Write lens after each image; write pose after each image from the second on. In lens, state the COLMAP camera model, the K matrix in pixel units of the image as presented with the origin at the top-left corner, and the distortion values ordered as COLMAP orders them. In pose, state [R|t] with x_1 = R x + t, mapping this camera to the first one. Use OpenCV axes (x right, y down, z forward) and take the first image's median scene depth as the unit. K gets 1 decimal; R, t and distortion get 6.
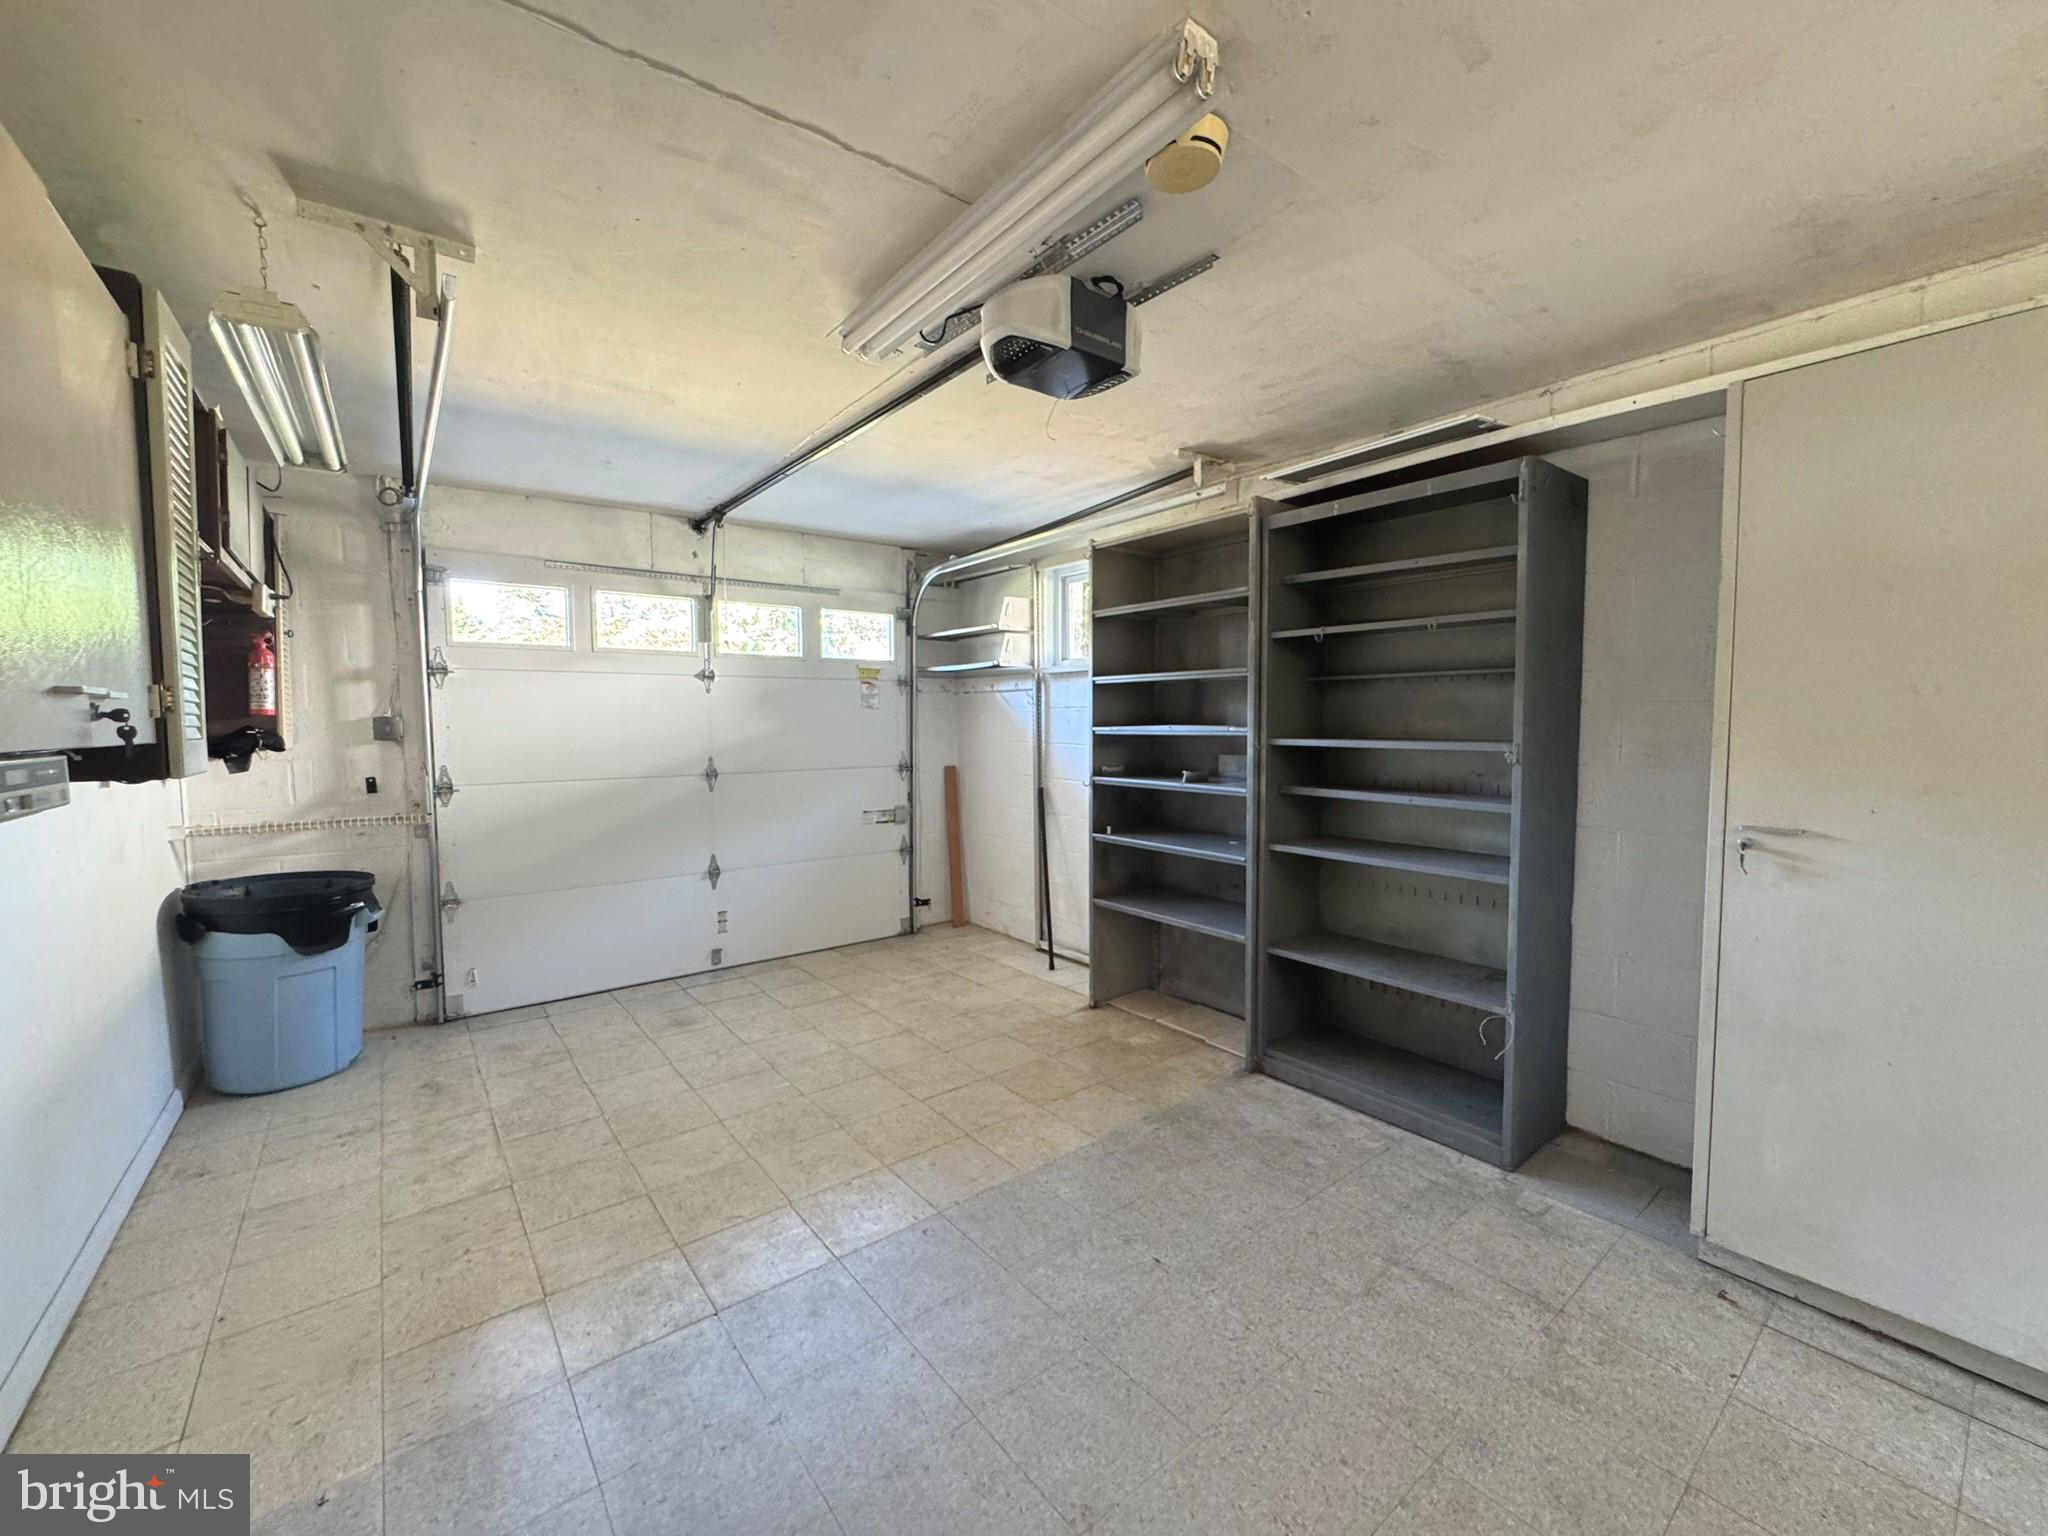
lens RADIAL K [[820.1, 0, 1021.7], [0, 820.1, 761.0], [0, 0, 1]] dist [-0.001557, 0.000218]
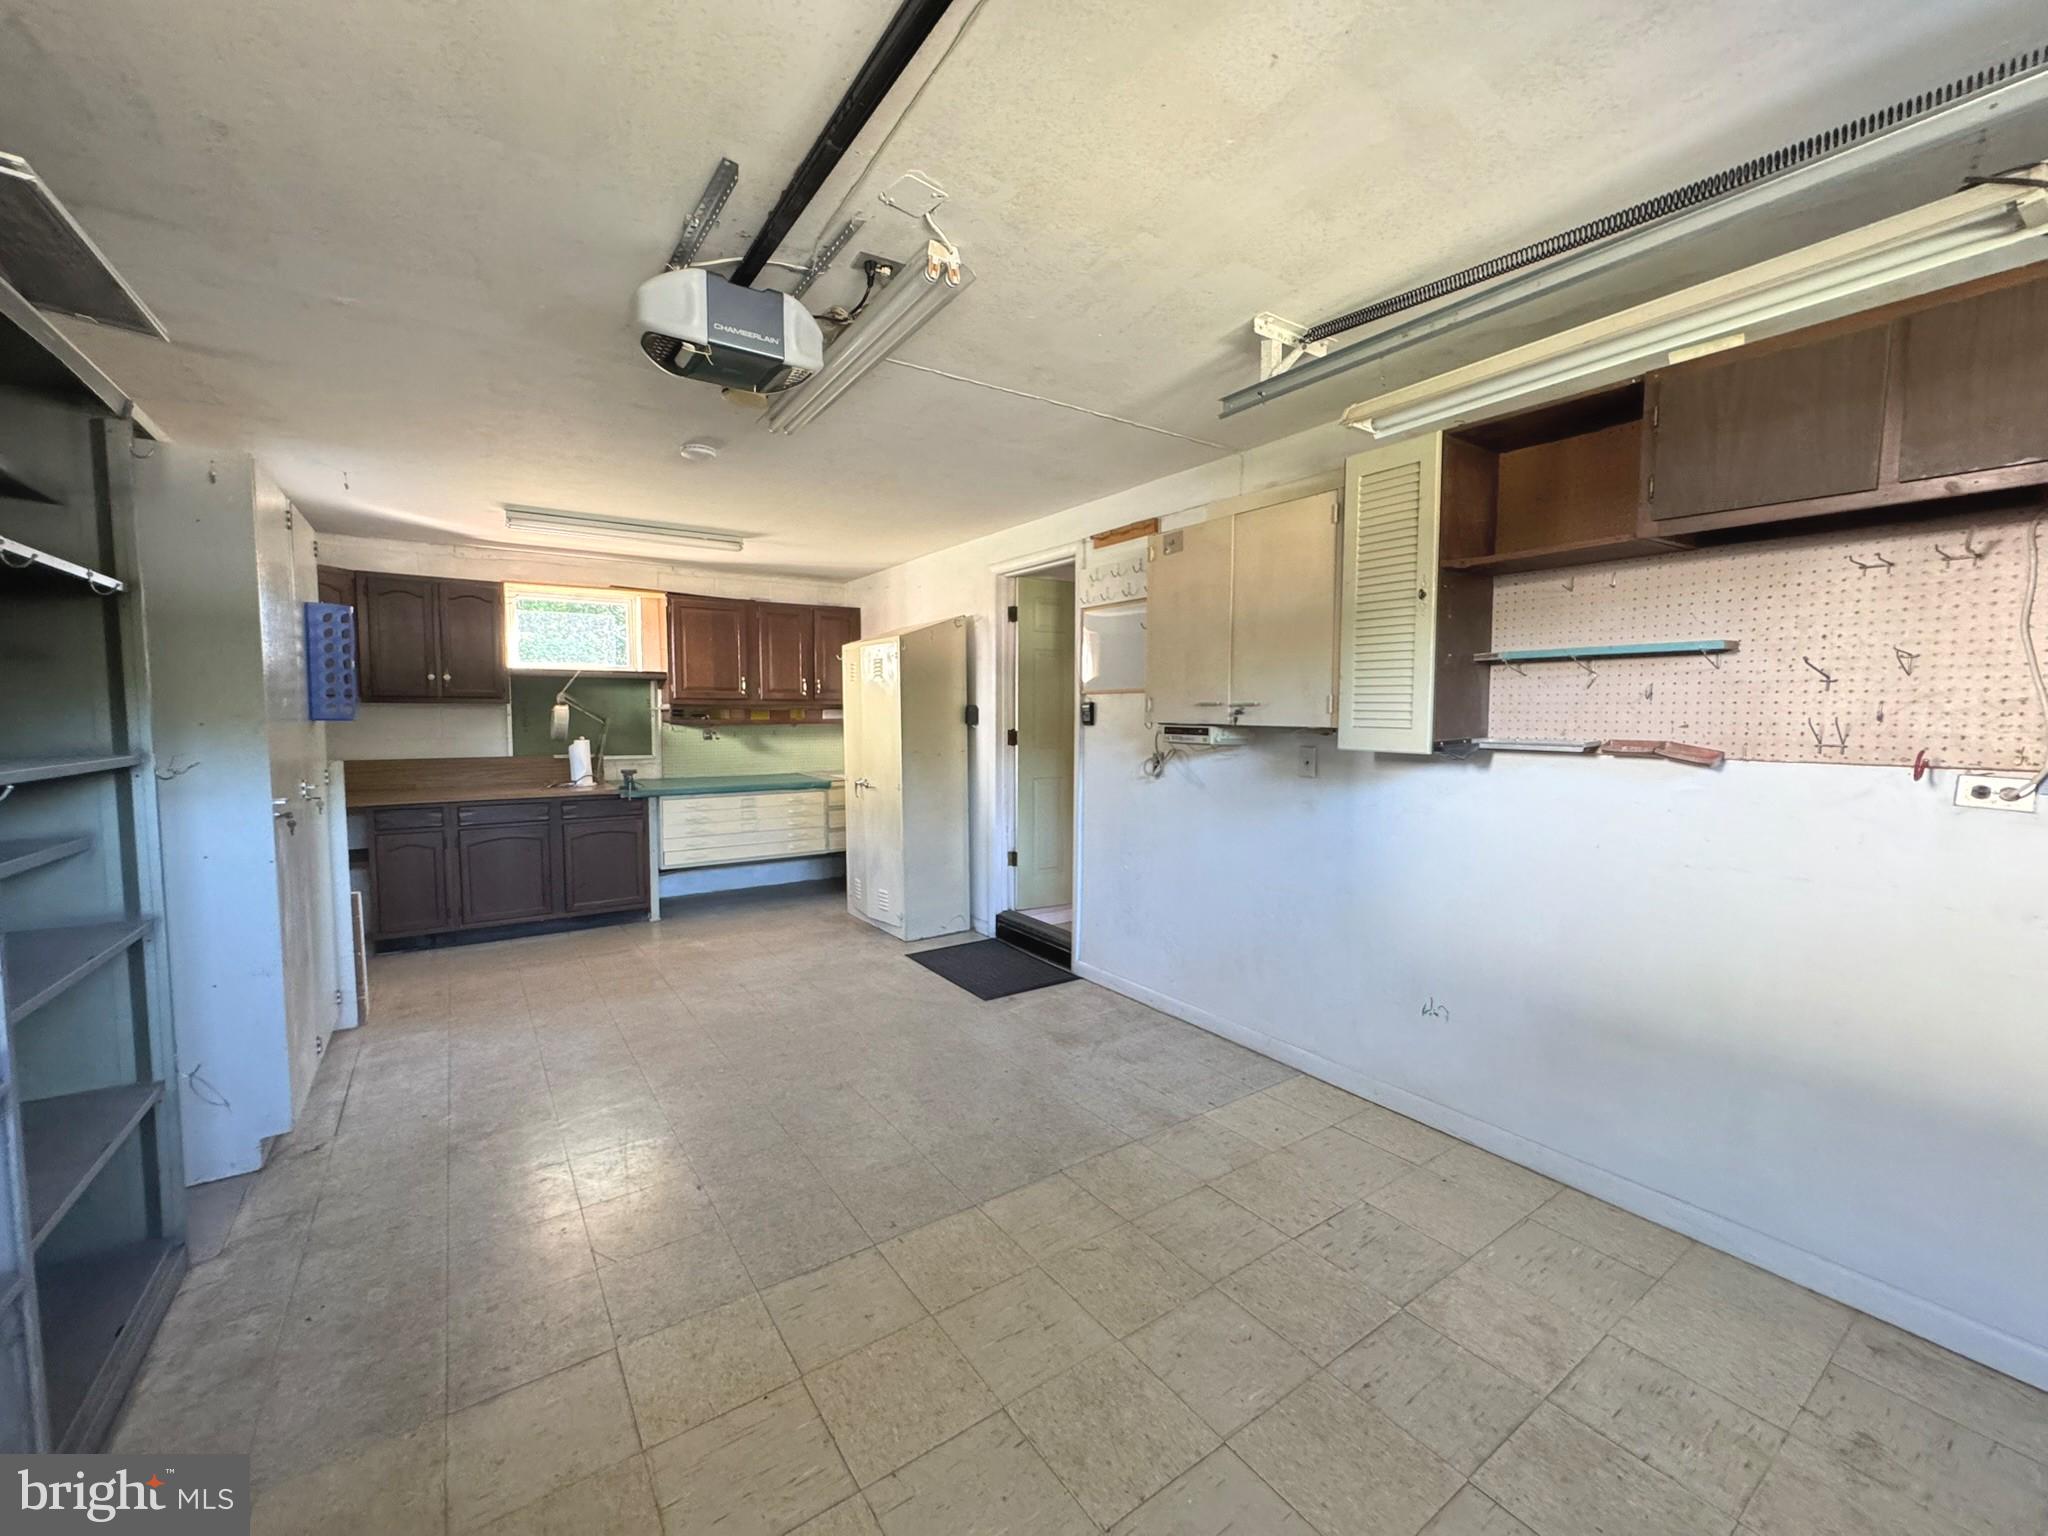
lens RADIAL K [[820.1, 0, 1027.5], [0, 820.1, 766.1], [0, 0, 1]] dist [-0.001557, 0.000218]
pose [[-0.998637, 0.000858, 0.052180, -0.290087], [0.007108, 0.992783, 0.119710, -0.093072], [-0.051701, 0.119918, -0.991437, 1.658455]]
